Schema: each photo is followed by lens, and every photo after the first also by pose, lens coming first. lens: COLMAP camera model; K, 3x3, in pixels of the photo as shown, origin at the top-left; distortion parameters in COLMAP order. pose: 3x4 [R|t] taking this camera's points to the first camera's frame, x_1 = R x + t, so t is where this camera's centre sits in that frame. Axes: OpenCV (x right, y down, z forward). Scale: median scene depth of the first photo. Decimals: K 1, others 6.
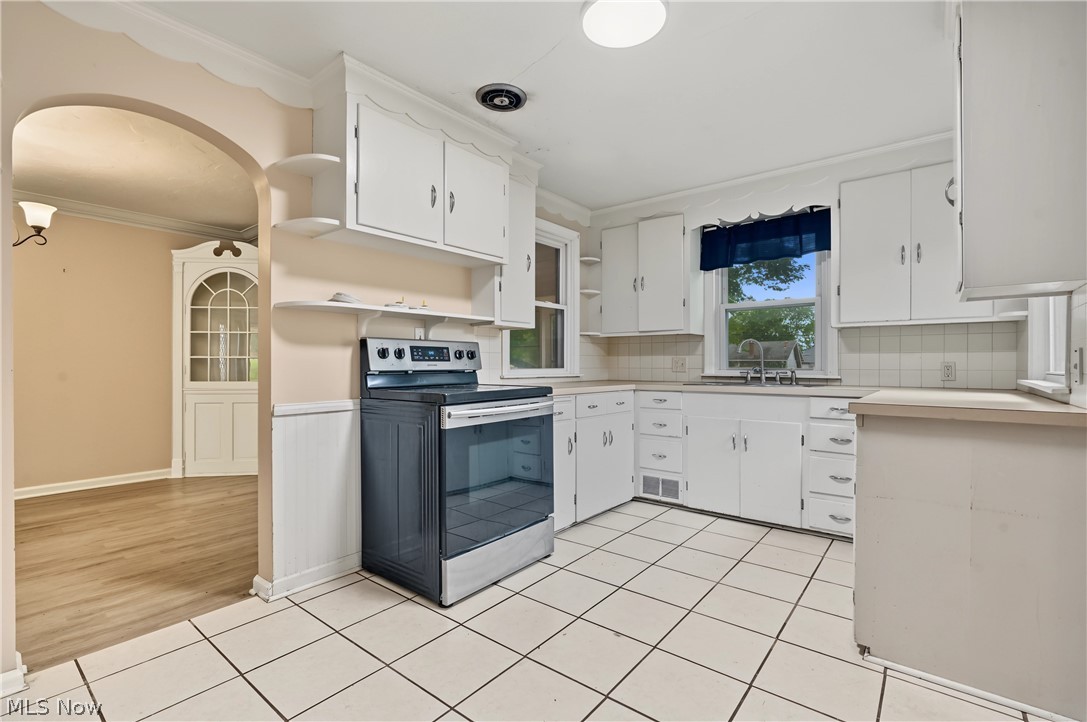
lens RADIAL K [[493.7, 0, 542.3], [0, 493.7, 365.3], [0, 0, 1]] dist [-0.001319, 0.000991]
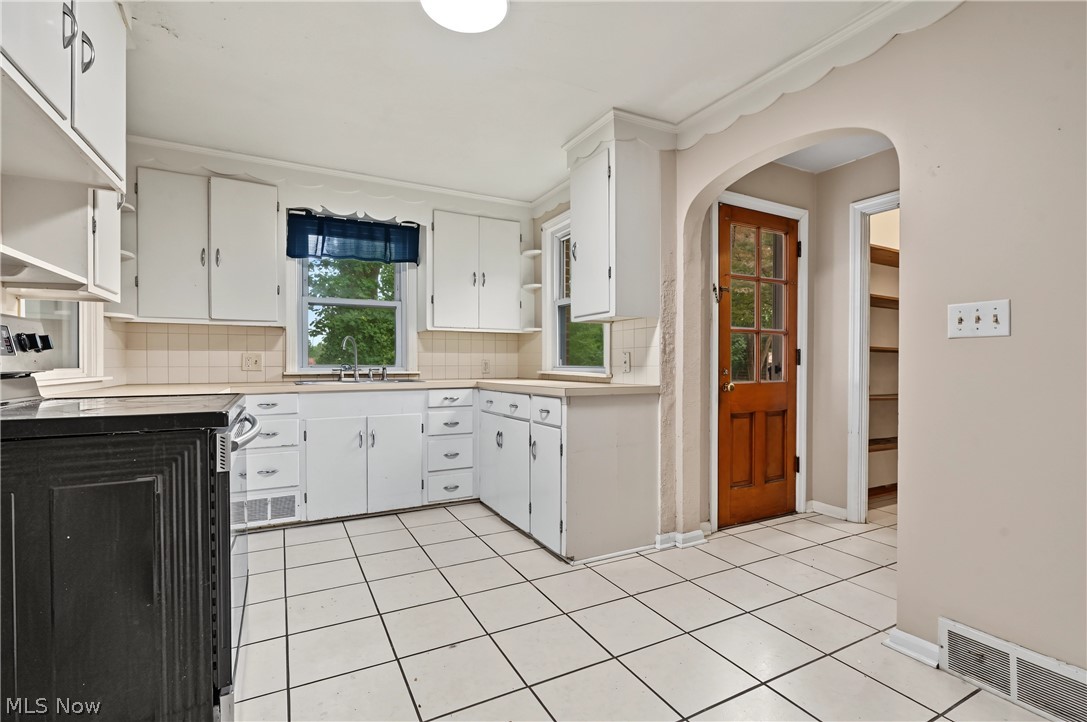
lens RADIAL K [[493.7, 0, 544.2], [0, 493.7, 363.5], [0, 0, 1]] dist [-0.001319, 0.000991]
pose [[0.396739, -0.002811, 0.917927, -0.354674], [0.002378, 0.999995, 0.002034, 0.001080], [-0.917928, 0.001376, 0.396744, 0.254602]]
